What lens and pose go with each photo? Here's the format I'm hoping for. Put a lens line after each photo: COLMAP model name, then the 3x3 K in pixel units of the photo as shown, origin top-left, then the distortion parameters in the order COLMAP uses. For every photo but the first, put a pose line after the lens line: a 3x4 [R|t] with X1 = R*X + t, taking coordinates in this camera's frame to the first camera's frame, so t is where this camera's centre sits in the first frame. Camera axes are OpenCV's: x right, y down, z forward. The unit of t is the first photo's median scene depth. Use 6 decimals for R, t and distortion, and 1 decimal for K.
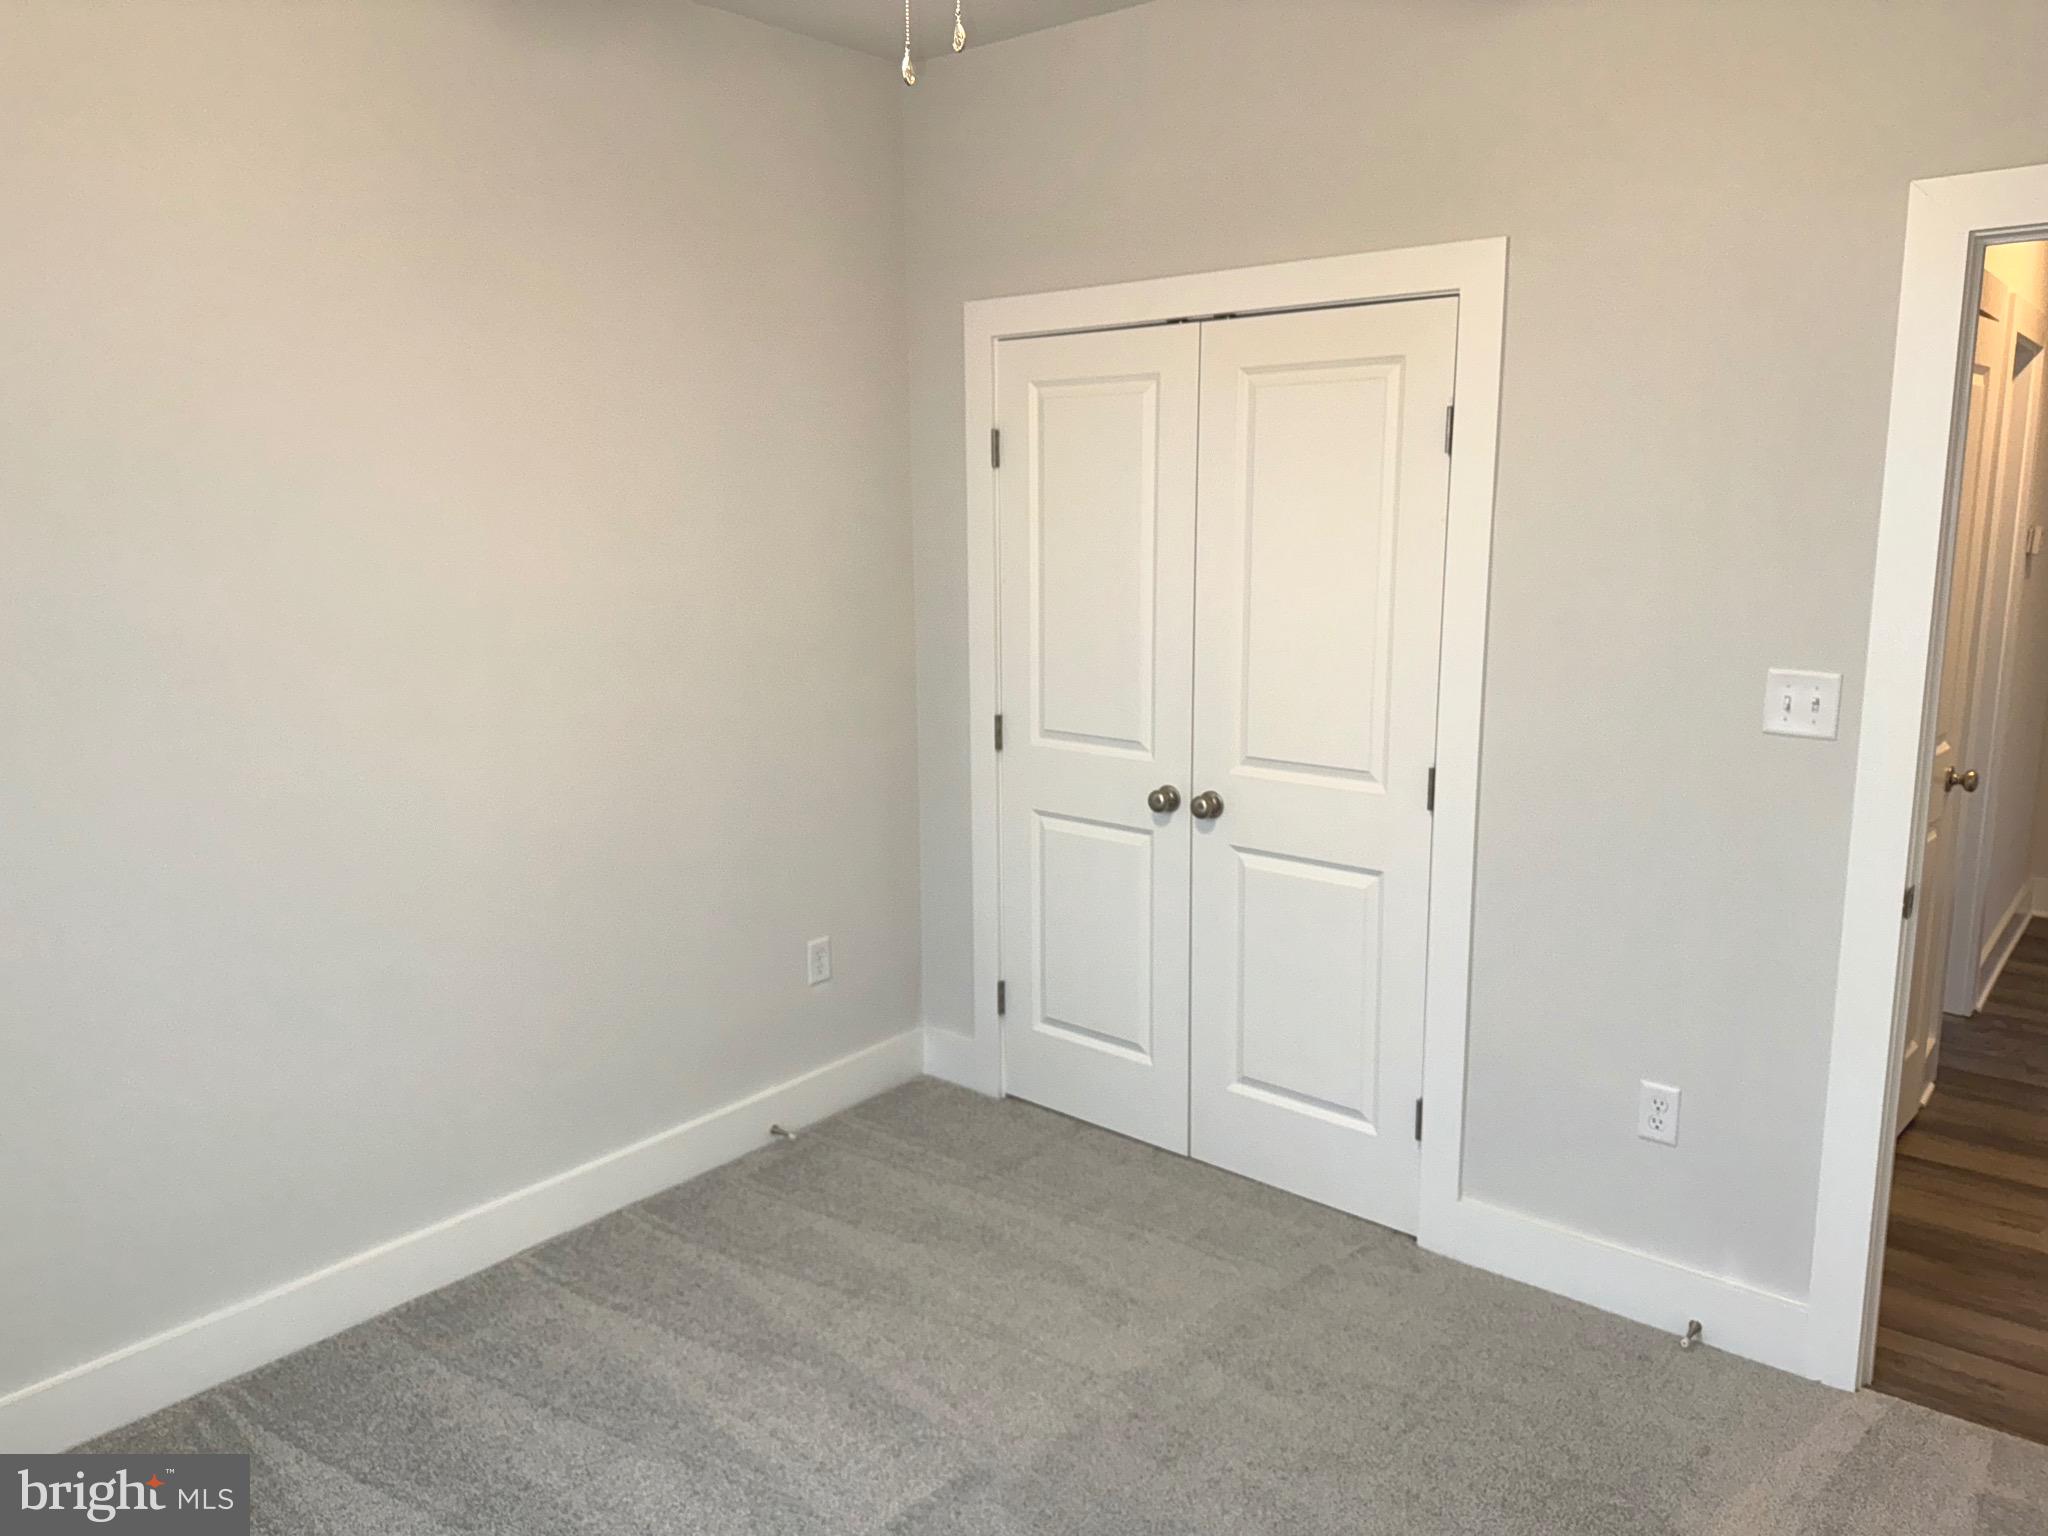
lens RADIAL K [[1432.8, 0, 1040.7], [0, 1432.8, 757.7], [0, 0, 1]] dist [0.010093, -0.010125]
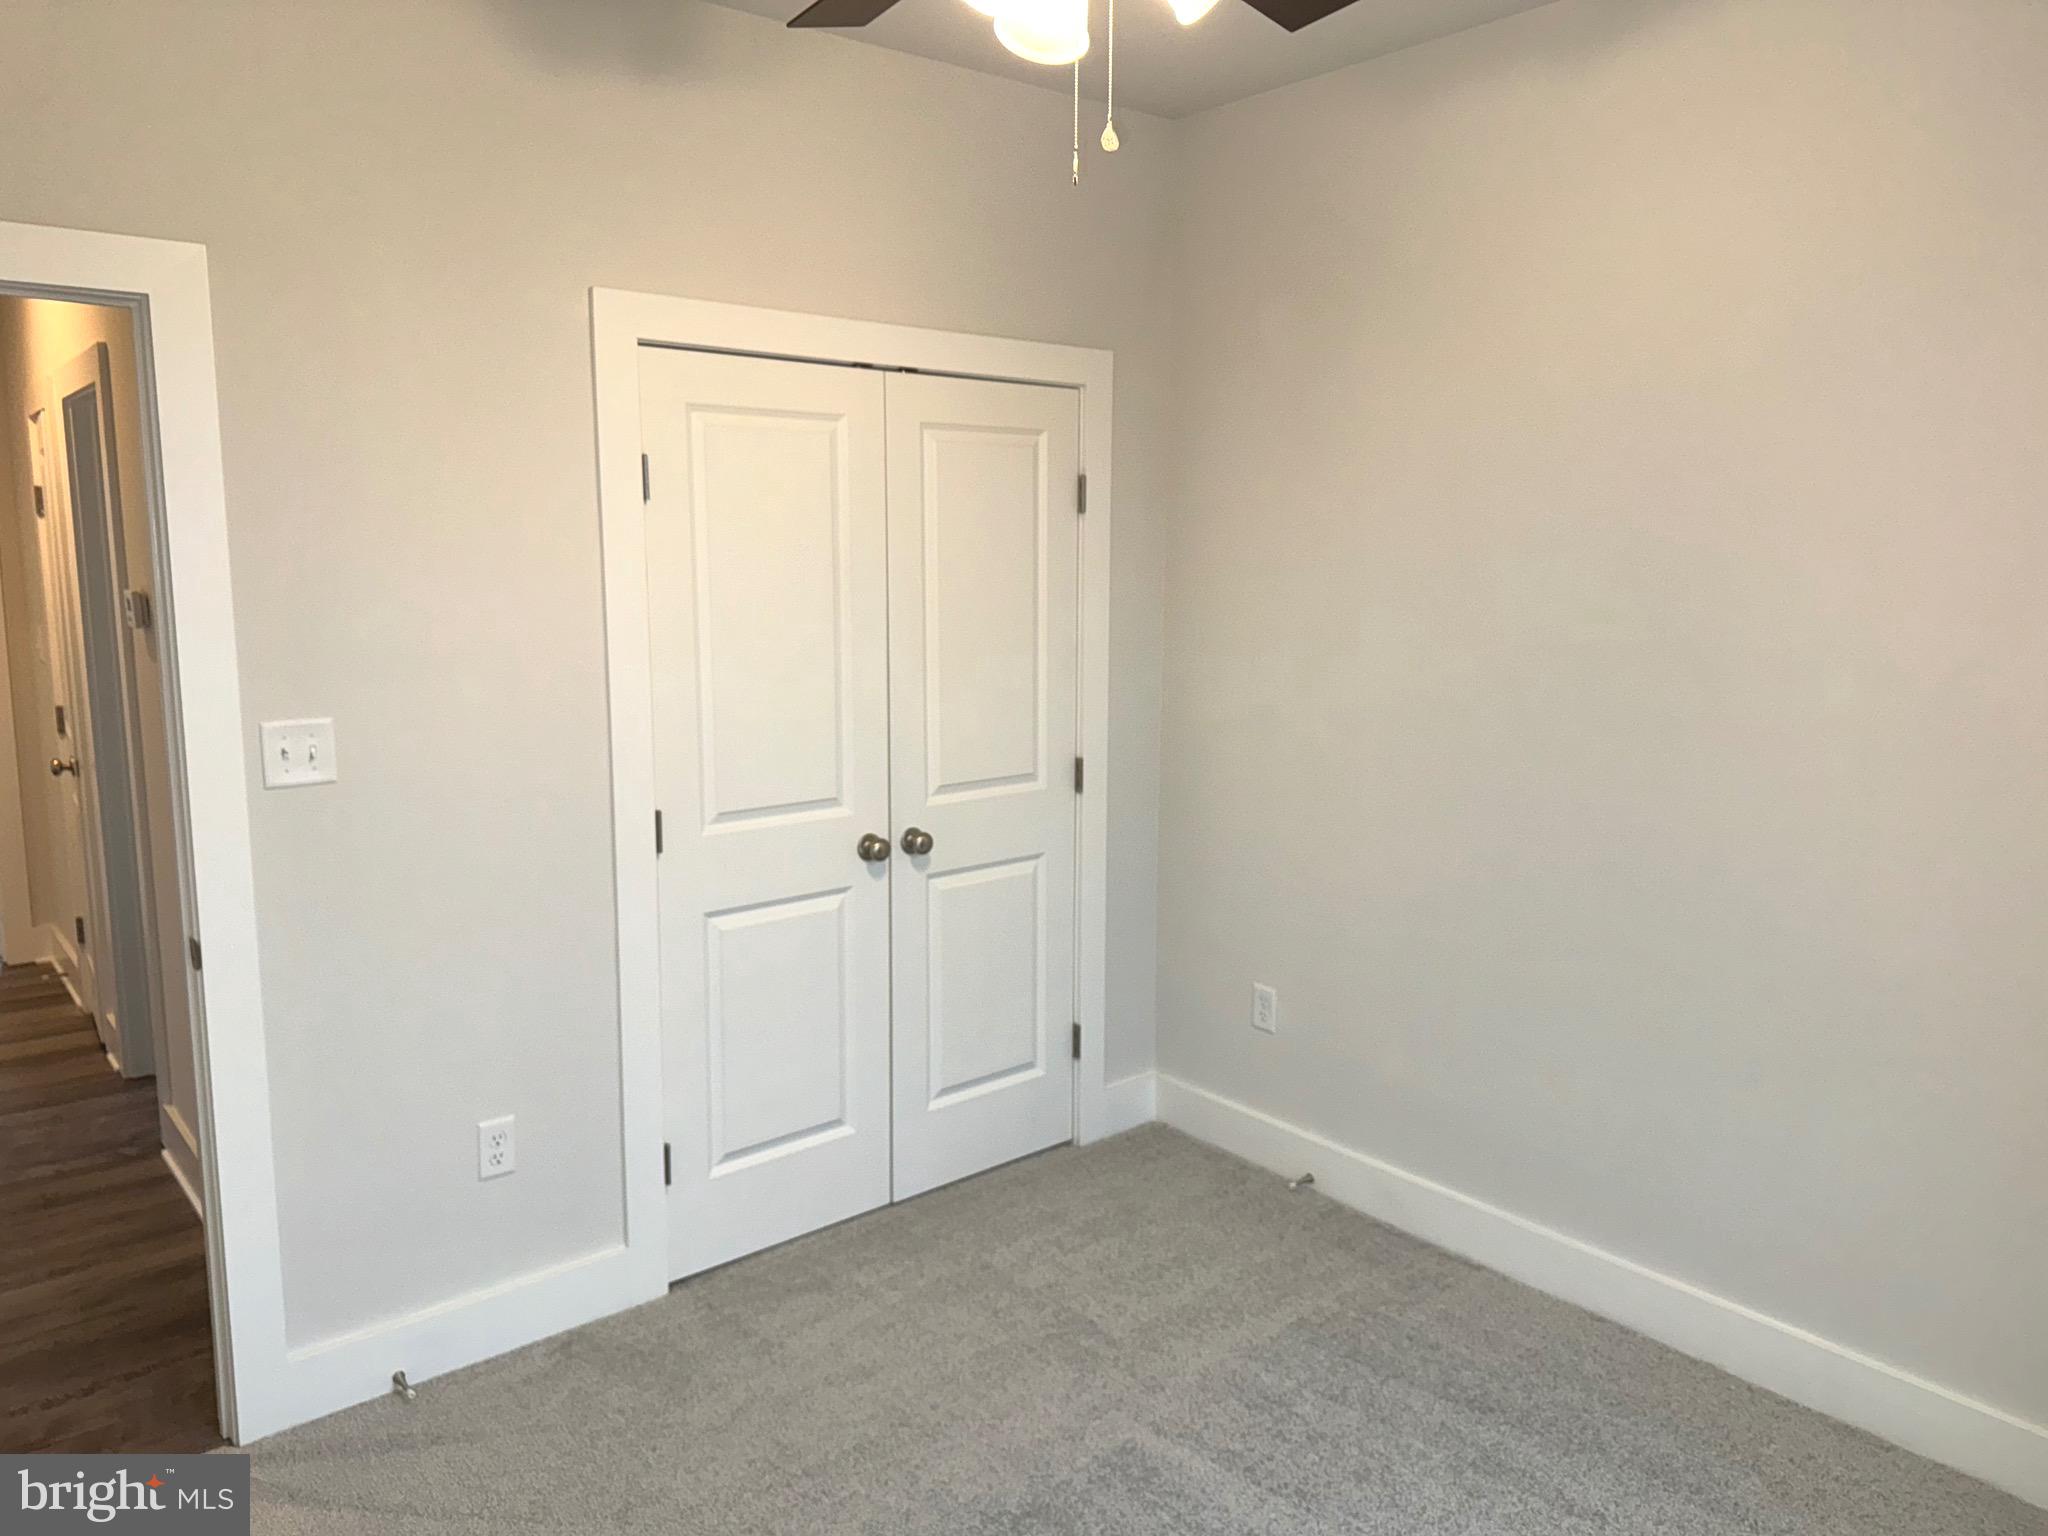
lens RADIAL K [[1432.8, 0, 1038.1], [0, 1432.8, 761.5], [0, 0, 1]] dist [0.010093, -0.010125]
pose [[0.146795, -0.139476, 0.979284, -0.810651], [0.175484, 0.977978, 0.112984, -0.114689], [-0.973477, 0.155263, 0.168038, 0.685877]]
